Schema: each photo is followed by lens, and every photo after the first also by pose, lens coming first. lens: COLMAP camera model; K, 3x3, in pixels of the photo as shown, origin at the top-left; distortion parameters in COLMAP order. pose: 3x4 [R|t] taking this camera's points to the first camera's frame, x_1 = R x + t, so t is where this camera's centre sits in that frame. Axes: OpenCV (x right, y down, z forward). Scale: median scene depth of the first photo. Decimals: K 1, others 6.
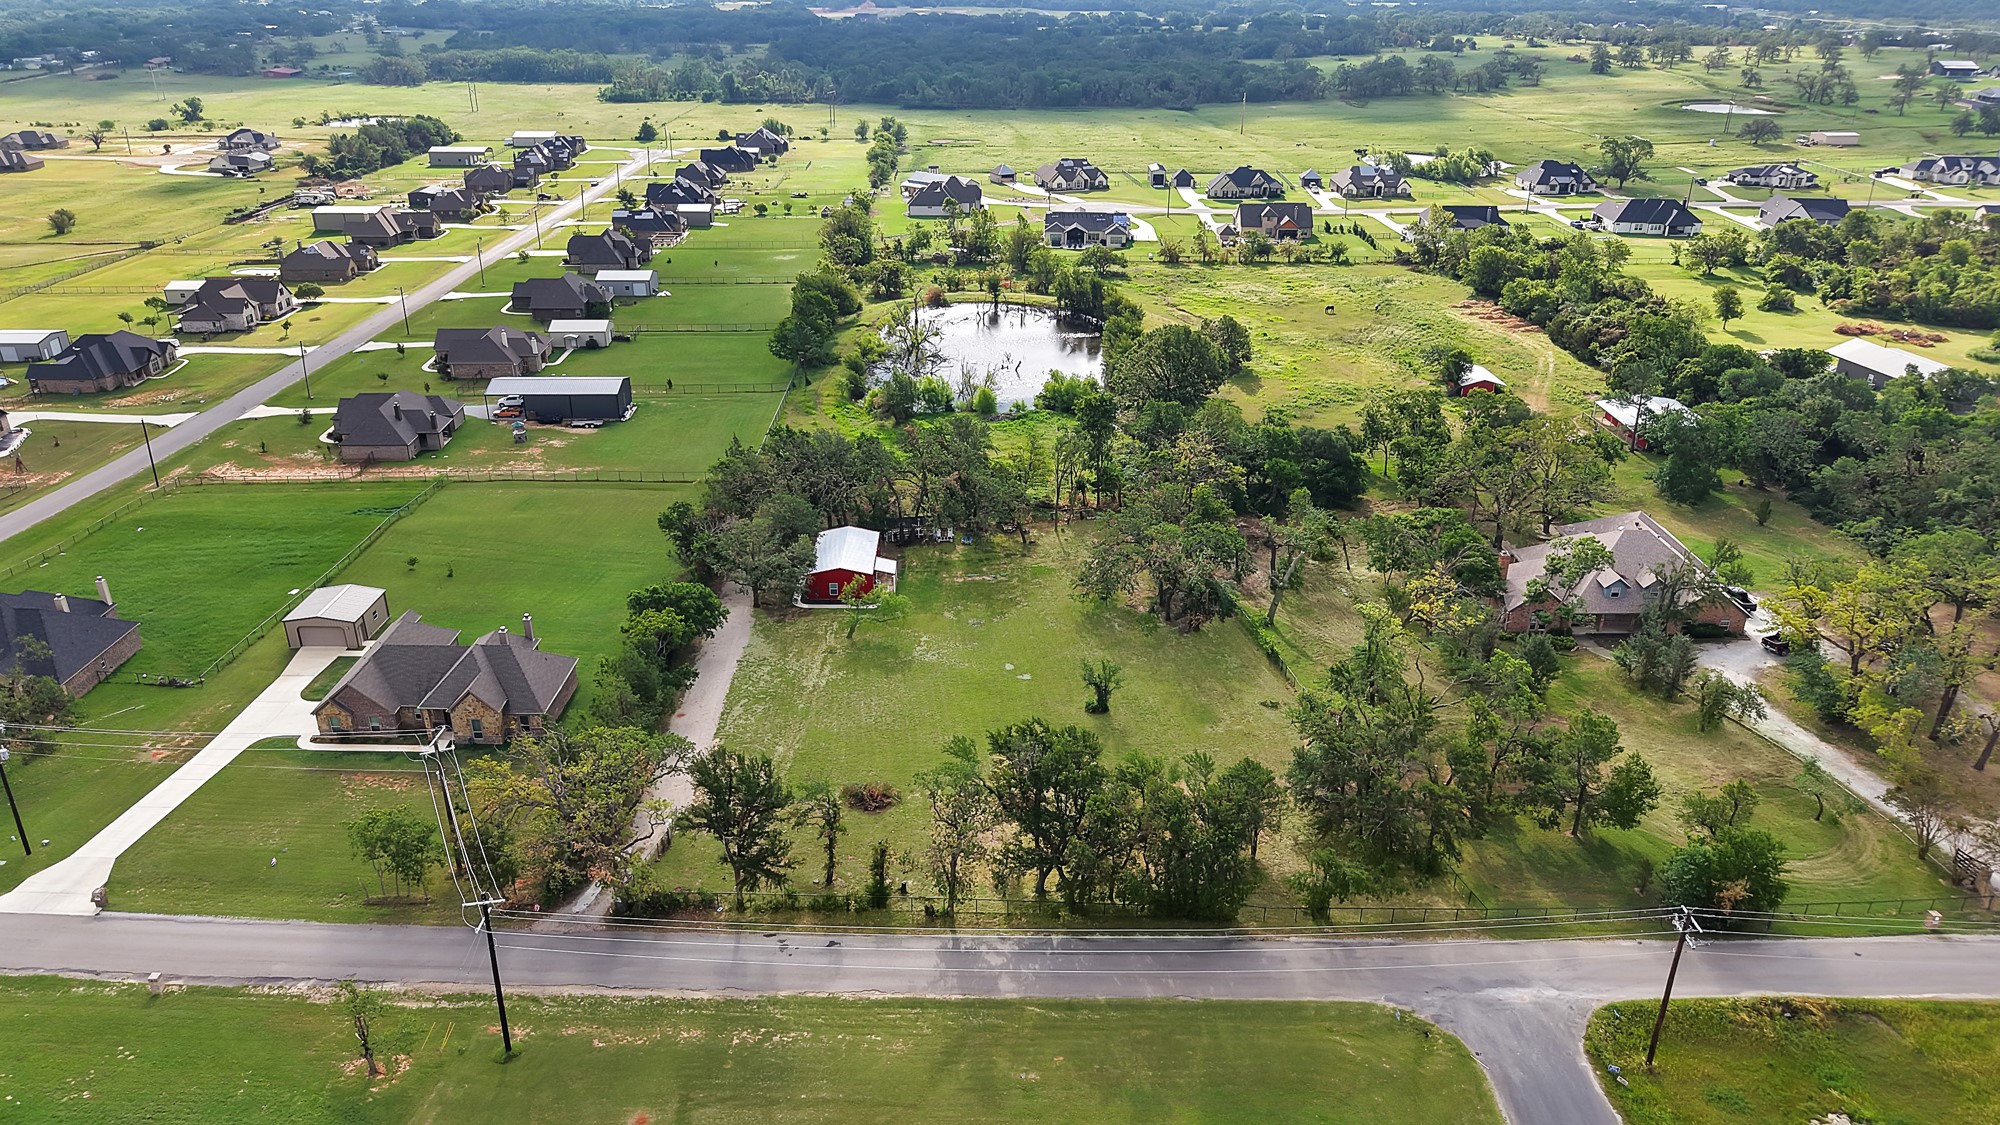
lens RADIAL K [[1345.4, 0, 1000.0], [0, 1345.4, 562.5], [0, 0, 1]] dist [0.037810, -0.049683]
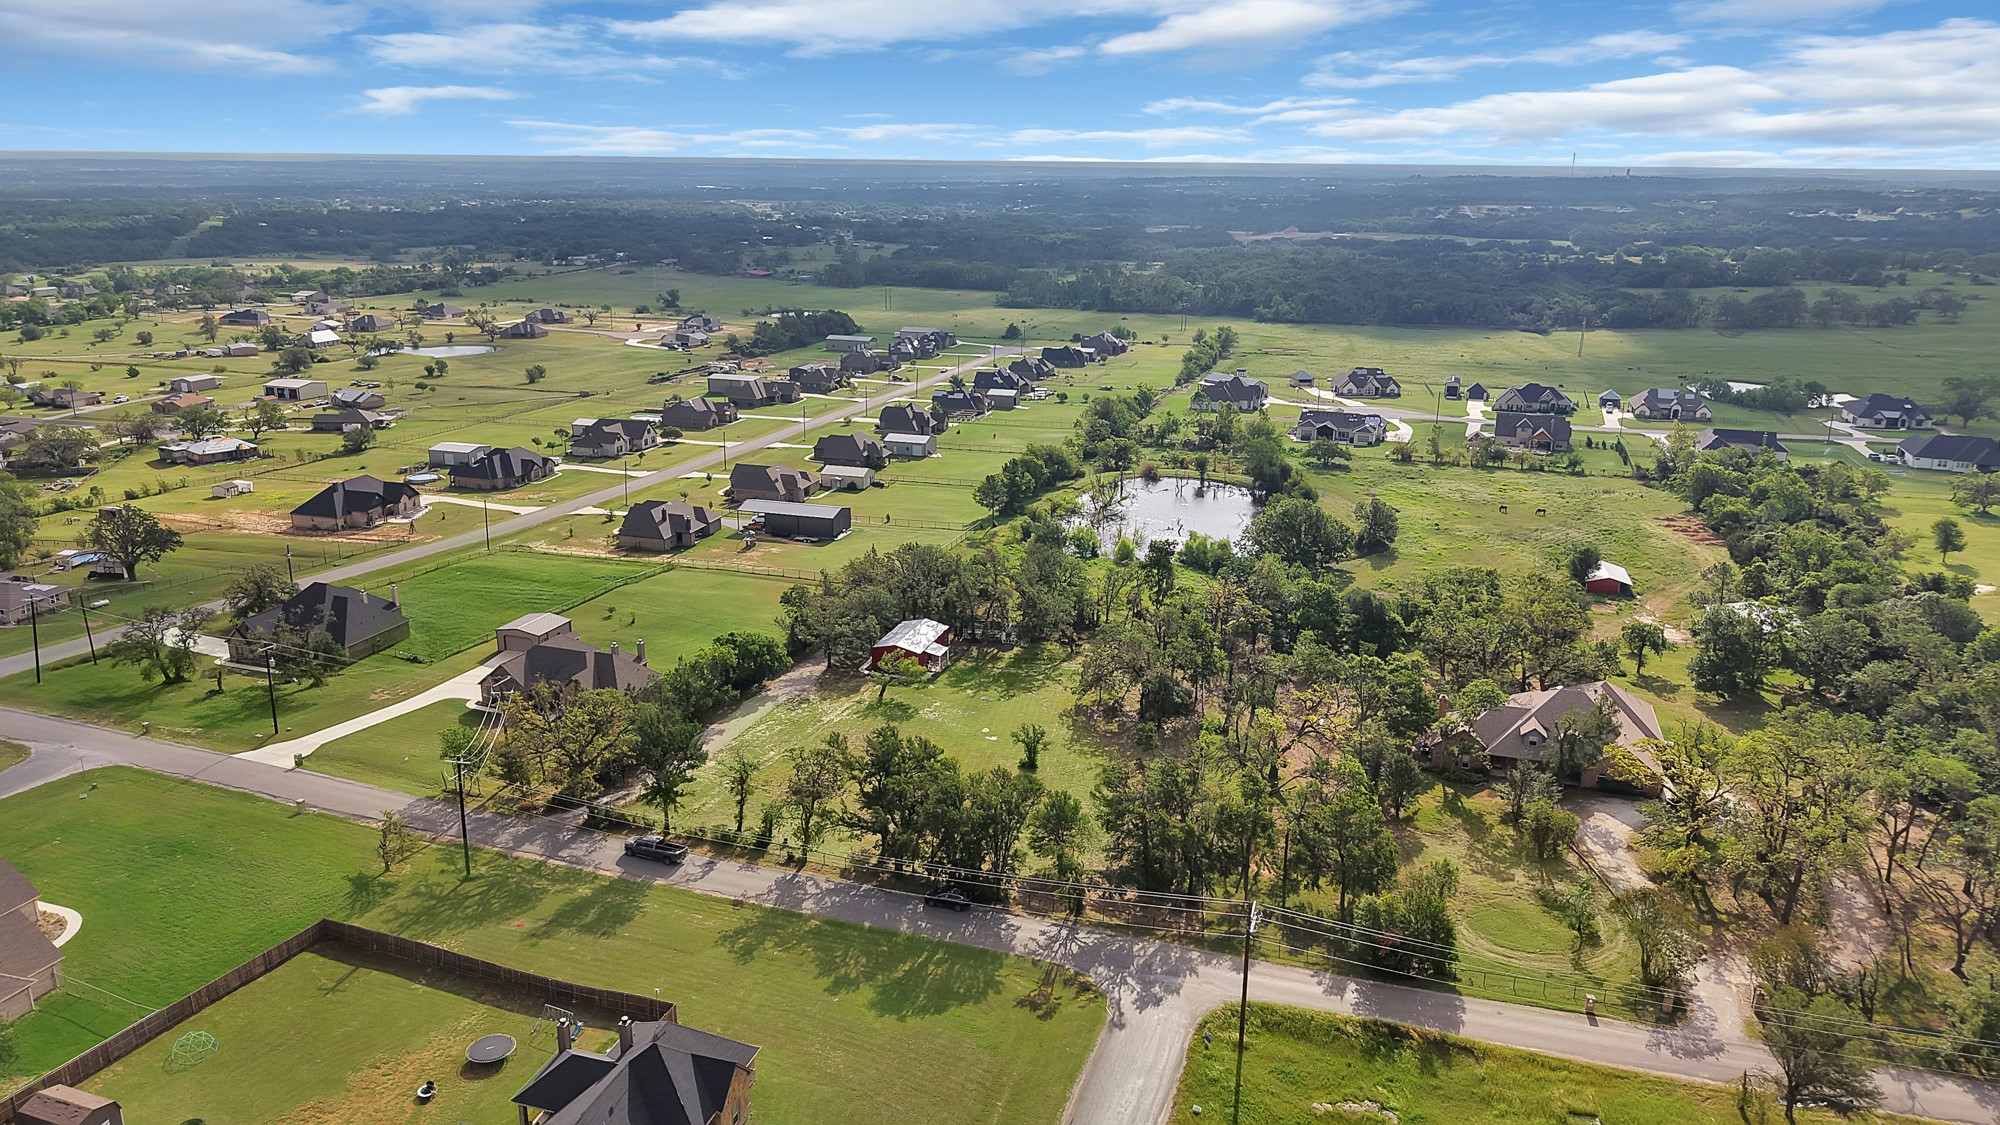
lens RADIAL K [[1345.4, 0, 1000.0], [0, 1345.4, 562.5], [0, 0, 1]] dist [0.037810, -0.049683]
pose [[0.949650, 0.092909, -0.299221, 0.172623], [-0.136321, 0.982412, -0.127605, 0.037758], [0.282103, 0.161970, 0.945613, -0.084924]]
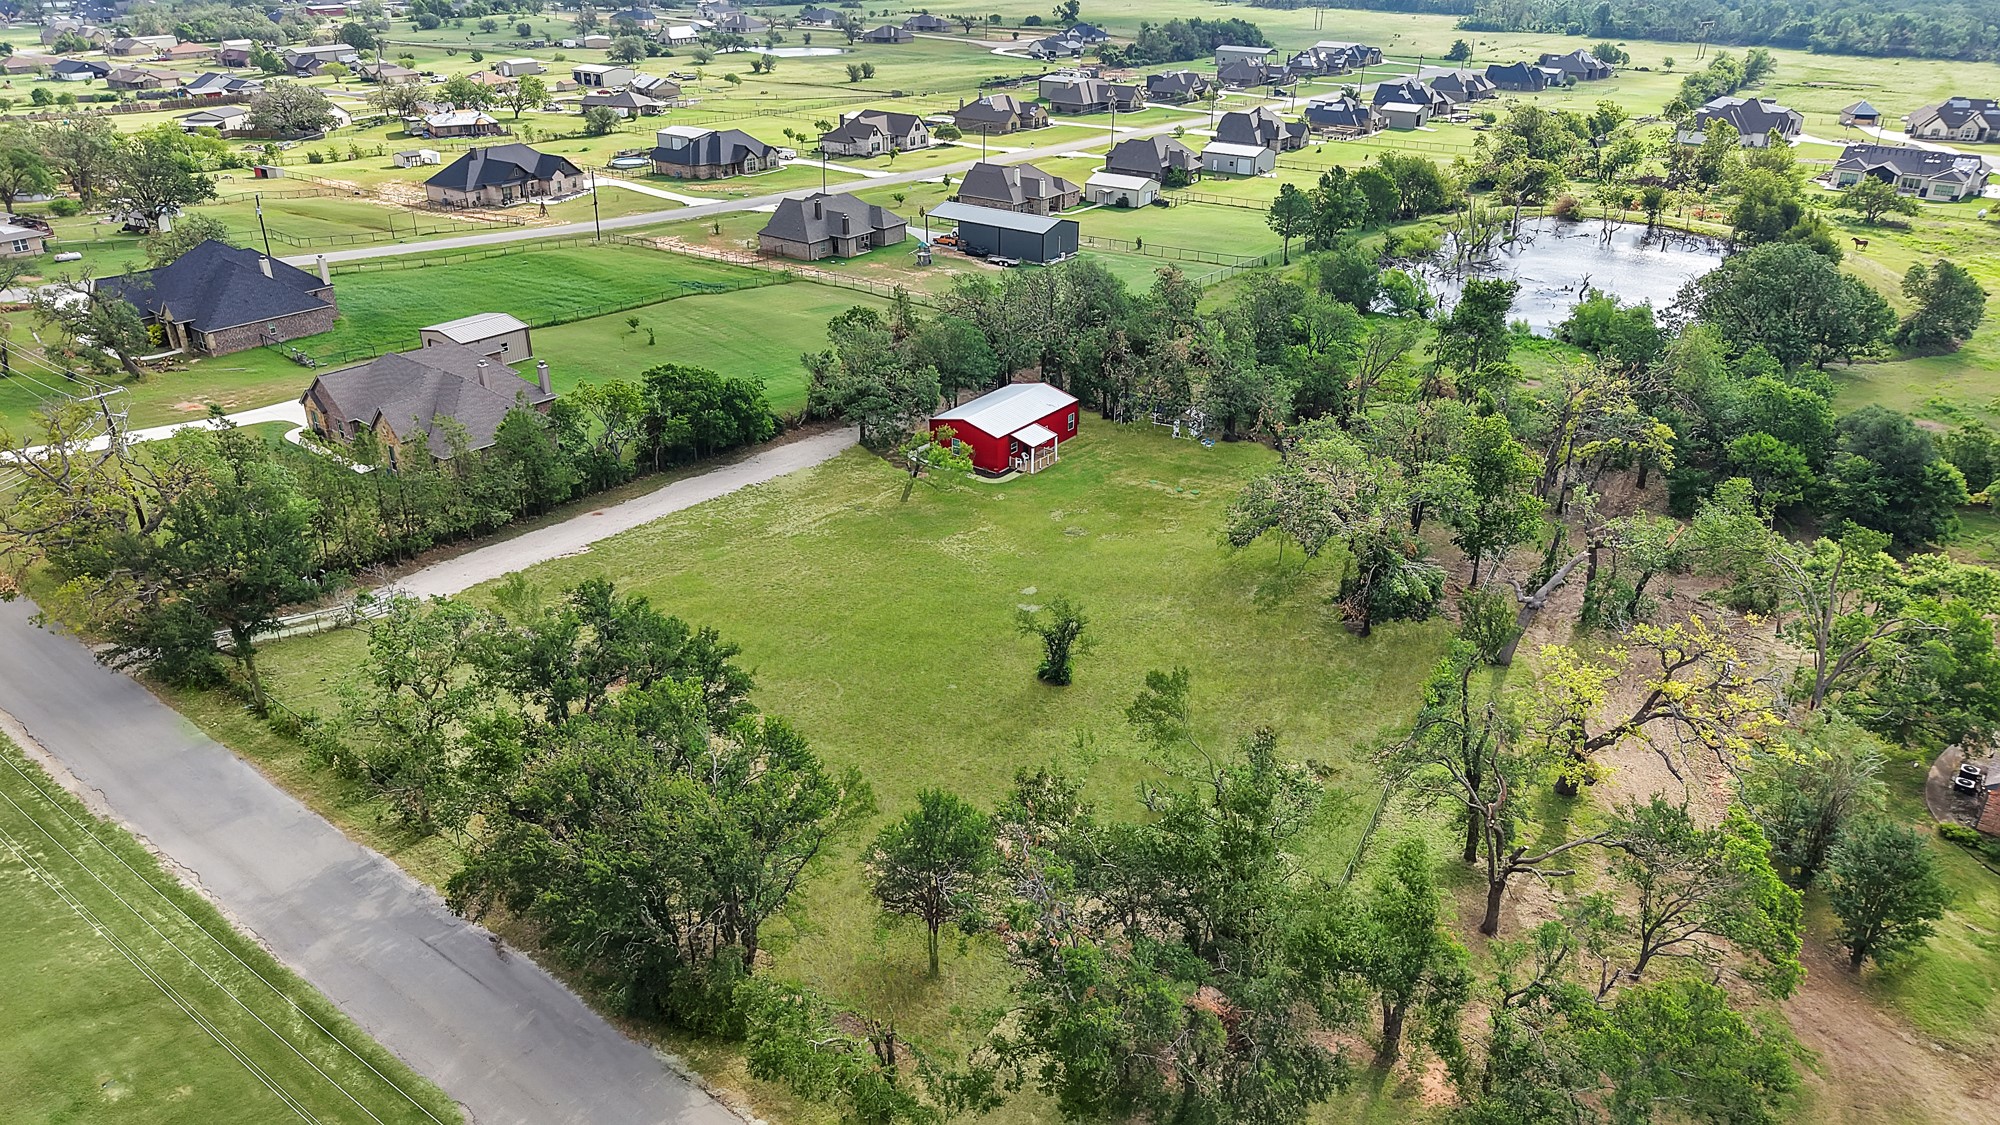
lens RADIAL K [[1361.4, 0, 1000.0], [0, 1361.4, 562.5], [0, 0, 1]] dist [0.026200, -0.029806]
pose [[0.794028, 0.265585, -0.546794, 0.165924], [-0.256815, 0.961854, 0.094251, 0.002409], [0.550967, 0.065587, 0.831945, 0.199559]]
